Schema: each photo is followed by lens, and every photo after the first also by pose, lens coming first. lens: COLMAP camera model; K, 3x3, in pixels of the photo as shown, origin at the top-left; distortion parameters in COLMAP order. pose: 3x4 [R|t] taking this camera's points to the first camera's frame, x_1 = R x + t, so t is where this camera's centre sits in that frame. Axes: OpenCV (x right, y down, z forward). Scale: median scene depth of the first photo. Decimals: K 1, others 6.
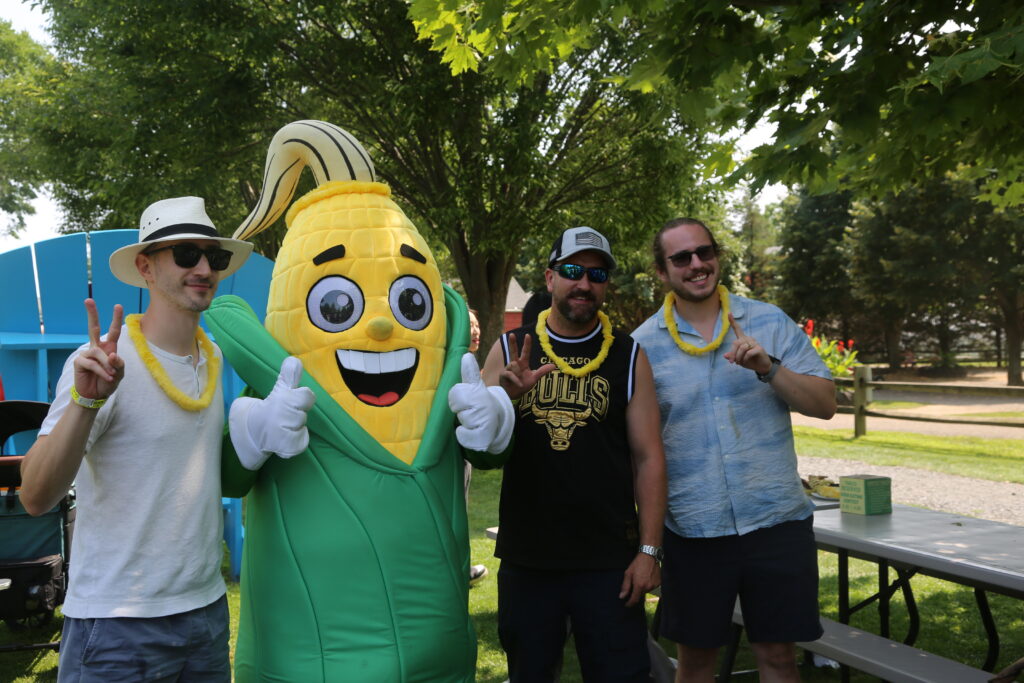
lens RADIAL K [[1160.2, 0, 511.7], [0, 1160.2, 341.2], [0, 0, 1]] dist [0.105627, 0.000000]
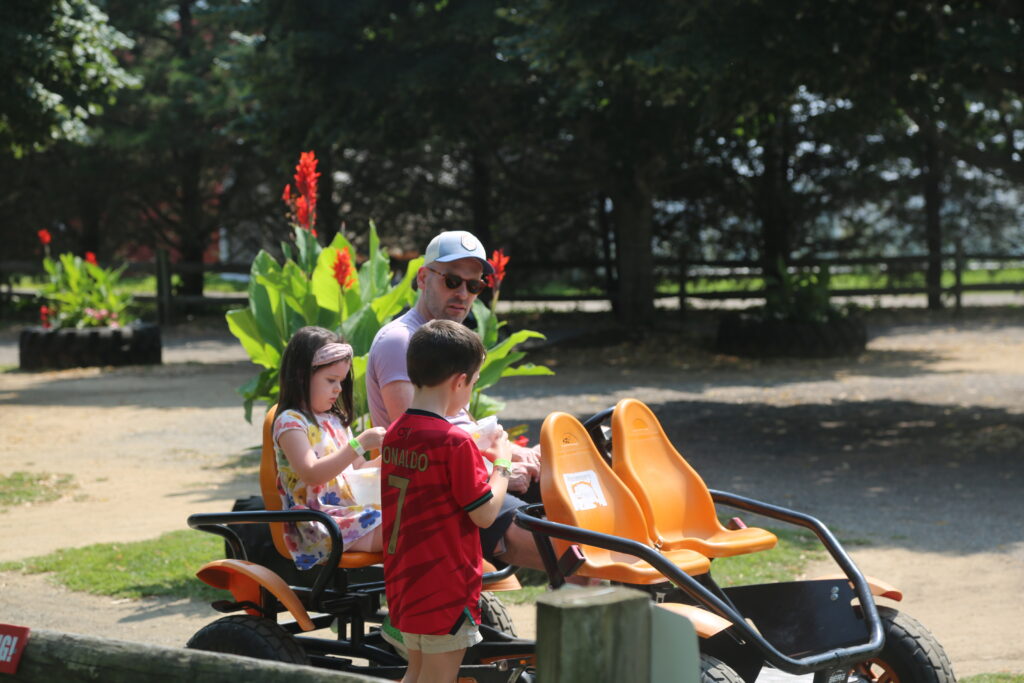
lens RADIAL K [[3098.7, 0, 511.8], [0, 3098.7, 341.3], [0, 0, 1]] dist [0.241375, 0.000000]
pose [[0.958716, -0.010318, 0.284177, 0.063241], [-0.001264, 0.999177, 0.040542, -0.003338], [-0.284361, -0.039228, 0.957914, 0.221589]]
